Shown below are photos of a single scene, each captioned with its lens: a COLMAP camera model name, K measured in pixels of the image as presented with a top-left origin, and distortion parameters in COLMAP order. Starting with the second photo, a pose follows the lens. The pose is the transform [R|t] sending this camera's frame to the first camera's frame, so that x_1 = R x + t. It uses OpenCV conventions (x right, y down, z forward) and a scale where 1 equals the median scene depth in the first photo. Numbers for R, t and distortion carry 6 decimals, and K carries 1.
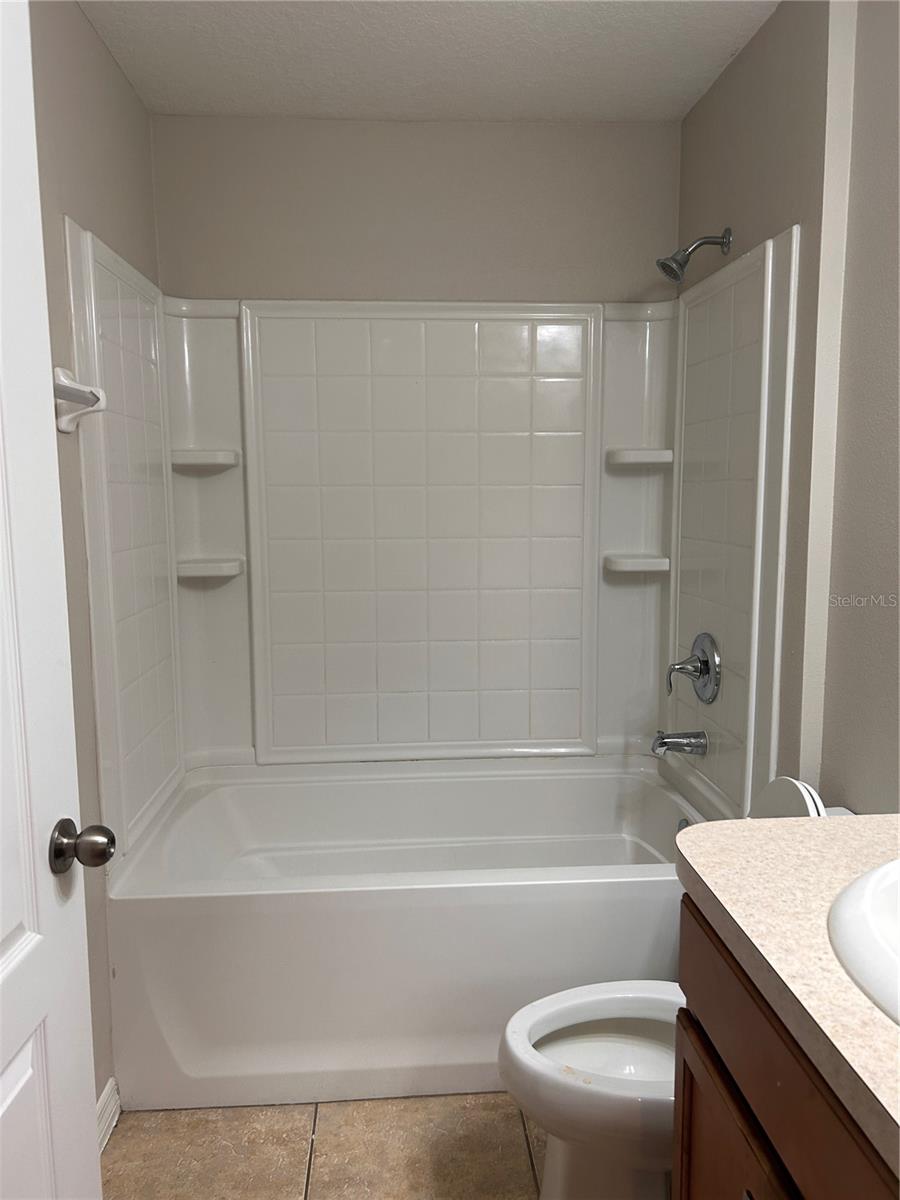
lens RADIAL K [[905.2, 0, 445.5], [0, 905.2, 599.2], [0, 0, 1]] dist [0.024988, -0.035211]
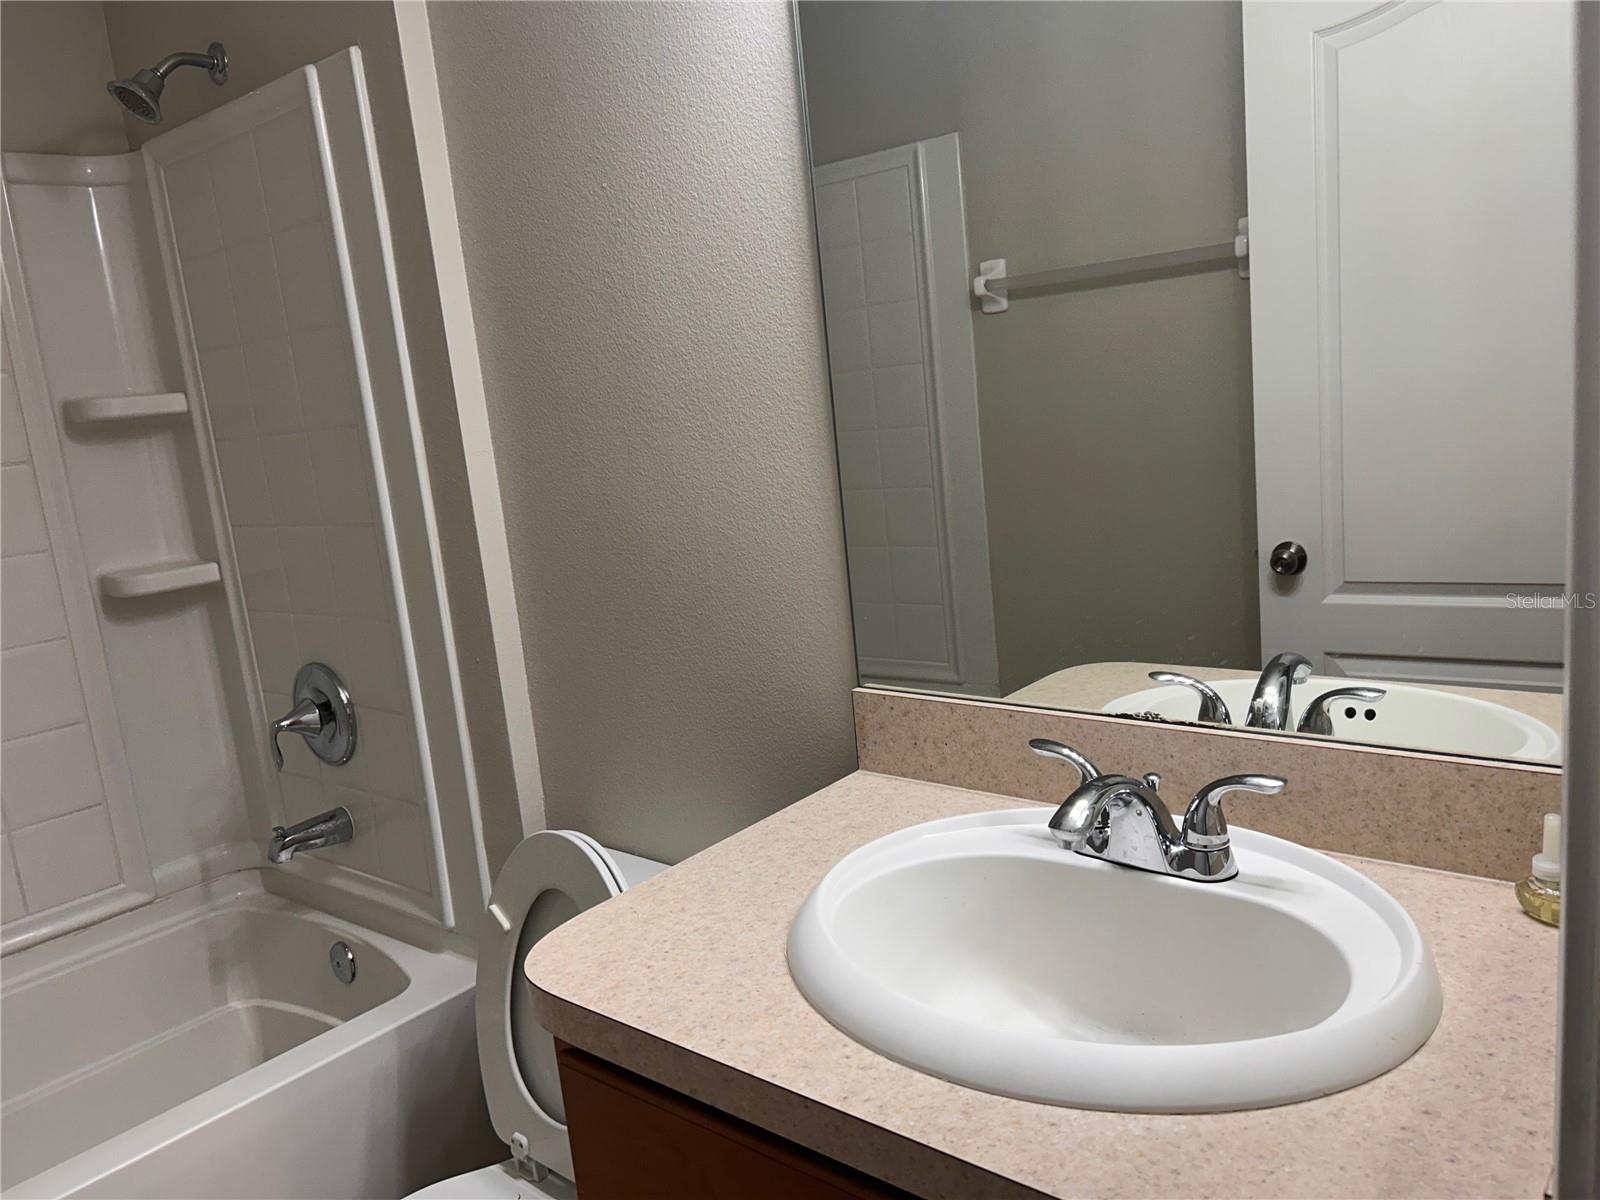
lens RADIAL K [[1206.9, 0, 802.5], [0, 1206.9, 605.8], [0, 0, 1]] dist [0.024988, -0.035211]
pose [[0.687489, -0.193485, 0.699945, -0.075141], [0.184095, 0.978802, 0.089750, -0.016131], [-0.702473, 0.067154, 0.708535, 0.113600]]
